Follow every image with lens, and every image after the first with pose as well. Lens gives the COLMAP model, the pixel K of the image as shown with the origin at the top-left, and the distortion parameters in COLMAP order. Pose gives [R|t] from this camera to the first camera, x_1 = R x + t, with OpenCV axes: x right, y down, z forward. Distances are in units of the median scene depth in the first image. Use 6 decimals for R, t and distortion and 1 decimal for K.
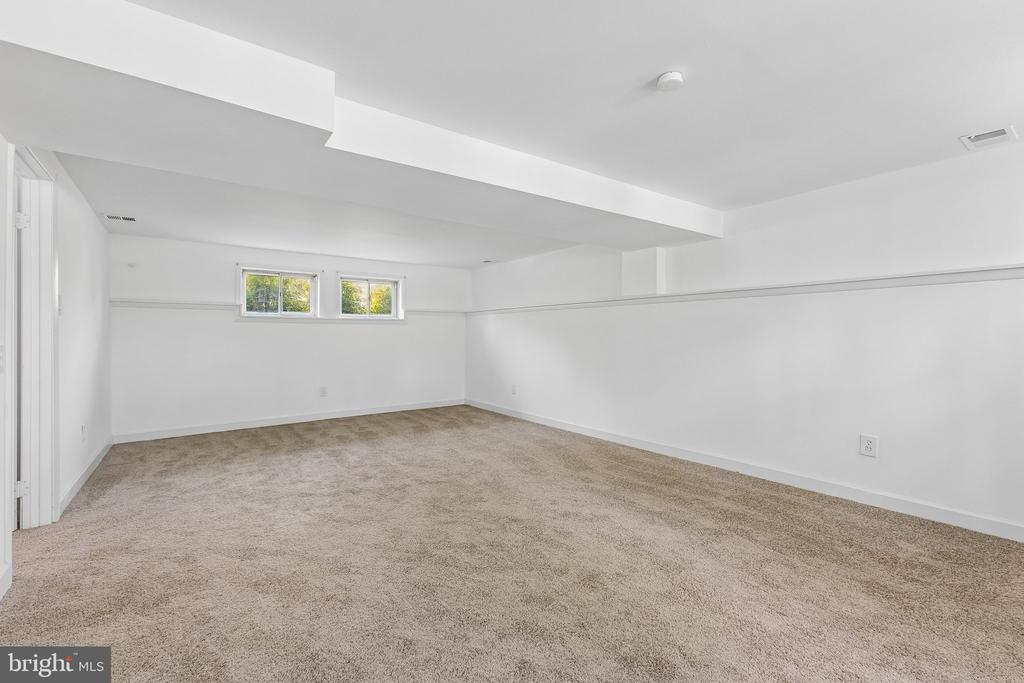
lens RADIAL K [[447.6, 0, 514.5], [0, 447.6, 338.2], [0, 0, 1]] dist [0.003277, -0.000127]
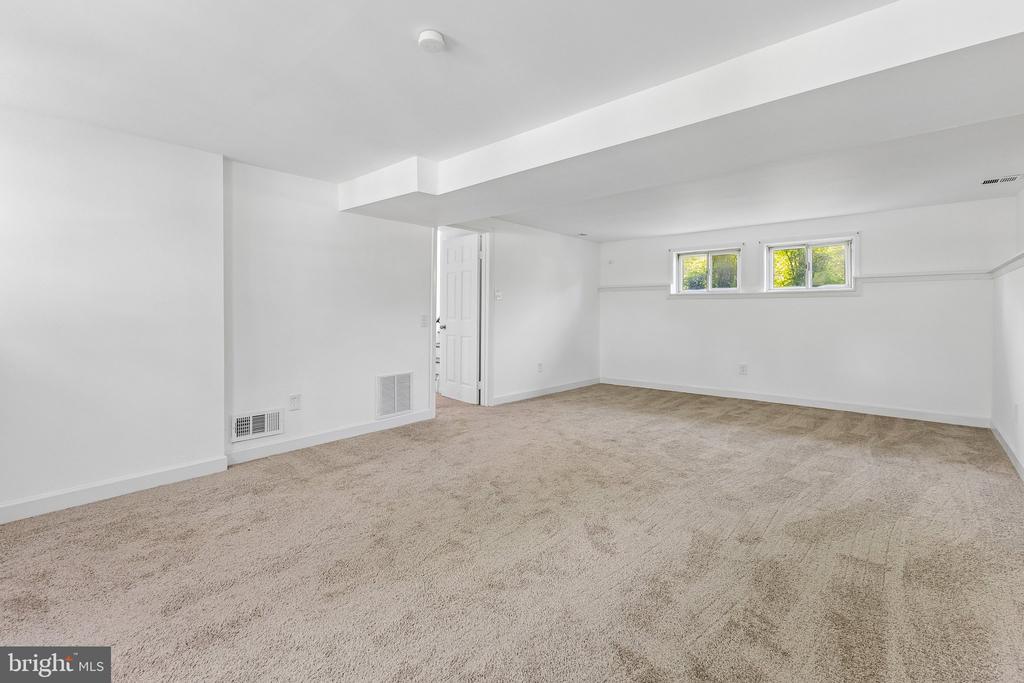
lens RADIAL K [[454.6, 0, 510.0], [0, 454.6, 312.7], [0, 0, 1]] dist [-0.000613, -0.000149]
pose [[0.194409, 0.004647, -0.980909, 0.632287], [-0.006213, 0.999975, 0.003506, -0.004094], [0.980901, 0.005413, 0.194433, 0.470931]]
